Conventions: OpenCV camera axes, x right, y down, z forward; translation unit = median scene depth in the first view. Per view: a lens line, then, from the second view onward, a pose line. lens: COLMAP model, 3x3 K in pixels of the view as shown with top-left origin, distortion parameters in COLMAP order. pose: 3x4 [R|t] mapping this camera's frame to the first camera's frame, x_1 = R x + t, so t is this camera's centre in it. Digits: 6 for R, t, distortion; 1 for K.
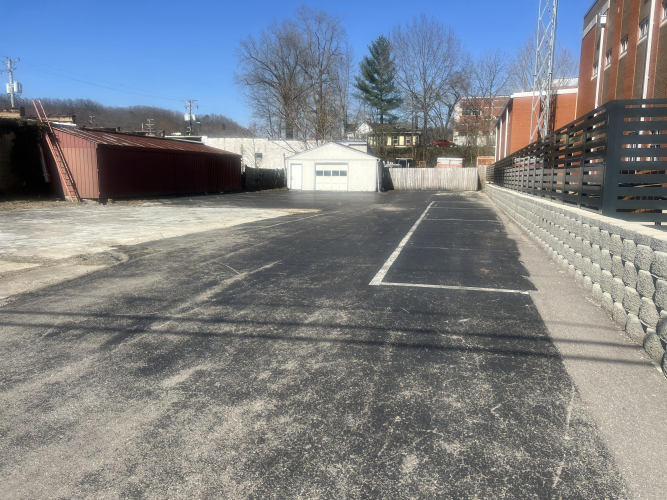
lens RADIAL K [[501.7, 0, 335.7], [0, 501.7, 251.0], [0, 0, 1]] dist [0.060016, -0.059213]
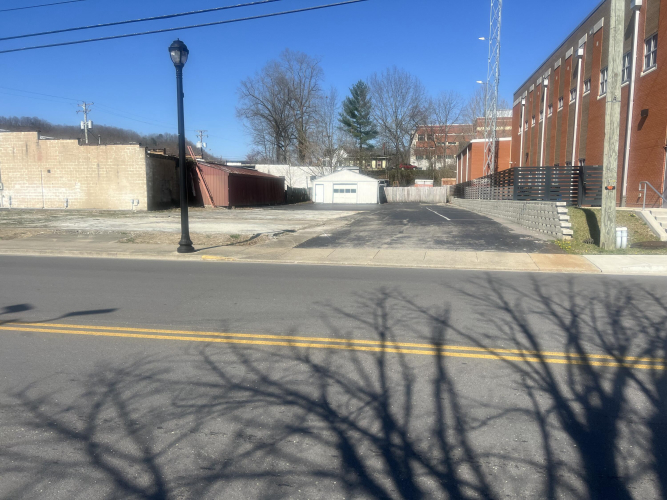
lens RADIAL K [[501.7, 0, 333.7], [0, 501.7, 253.7], [0, 0, 1]] dist [0.060016, -0.059213]
pose [[0.995947, -0.012487, 0.089068, -0.104585], [0.015333, 0.999391, -0.031345, 0.040026], [-0.088622, 0.032584, 0.995532, -0.241762]]
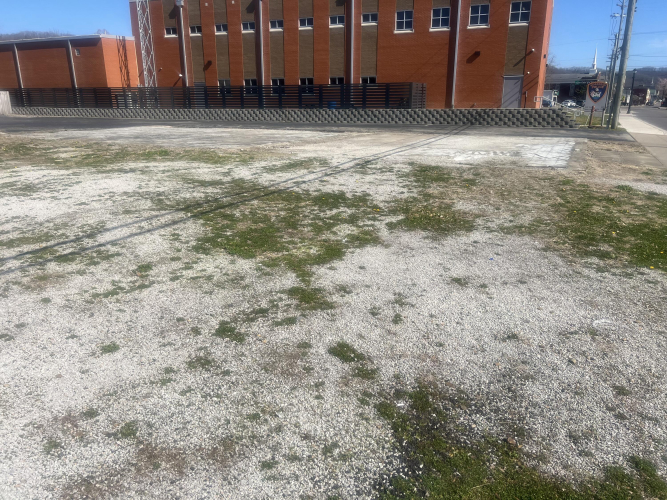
lens RADIAL K [[501.7, 0, 332.3], [0, 501.7, 247.4], [0, 0, 1]] dist [0.060016, -0.059213]
pose [[0.147060, -0.277573, 0.949382, -0.453398], [0.146310, 0.955364, 0.256659, -0.016459], [-0.978247, 0.101160, 0.181107, 0.111125]]
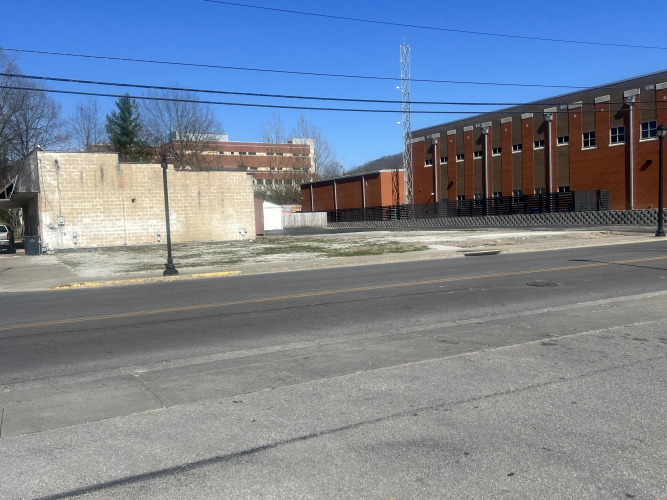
lens RADIAL K [[610.1, 0, 340.6], [0, 610.1, 252.9], [0, 0, 1]] dist [0.040650, 0.000000]
pose [[0.695909, -0.073243, 0.714386, -0.632710], [0.150286, 0.987611, -0.045143, 0.029166], [-0.702229, 0.138777, 0.698295, -0.184367]]
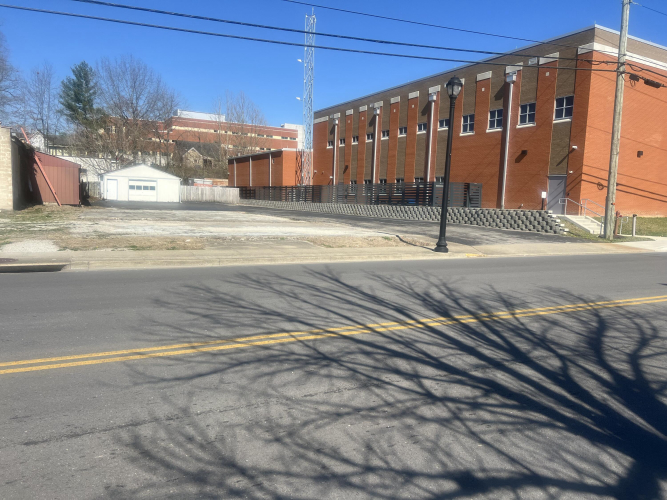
lens RADIAL K [[501.7, 0, 330.9], [0, 501.7, 250.9], [0, 0, 1]] dist [0.060016, -0.059213]
pose [[0.726429, -0.053512, 0.685155, -0.351896], [0.073480, 0.997297, -0.000016, 0.027647], [-0.683302, 0.050357, 0.728397, -0.175290]]
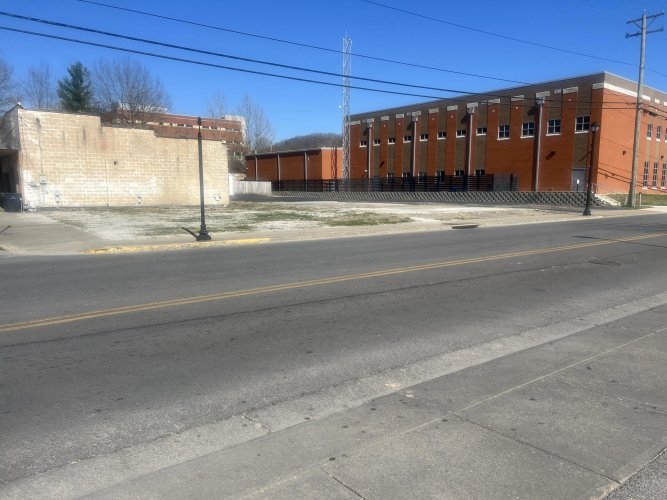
lens RADIAL K [[501.7, 0, 339.5], [0, 501.7, 253.5], [0, 0, 1]] dist [0.060016, -0.059213]
pose [[0.573975, -0.110168, 0.811428, -0.640787], [0.122263, 0.991331, 0.048109, 0.017016], [-0.809694, 0.071594, 0.582468, -0.117297]]
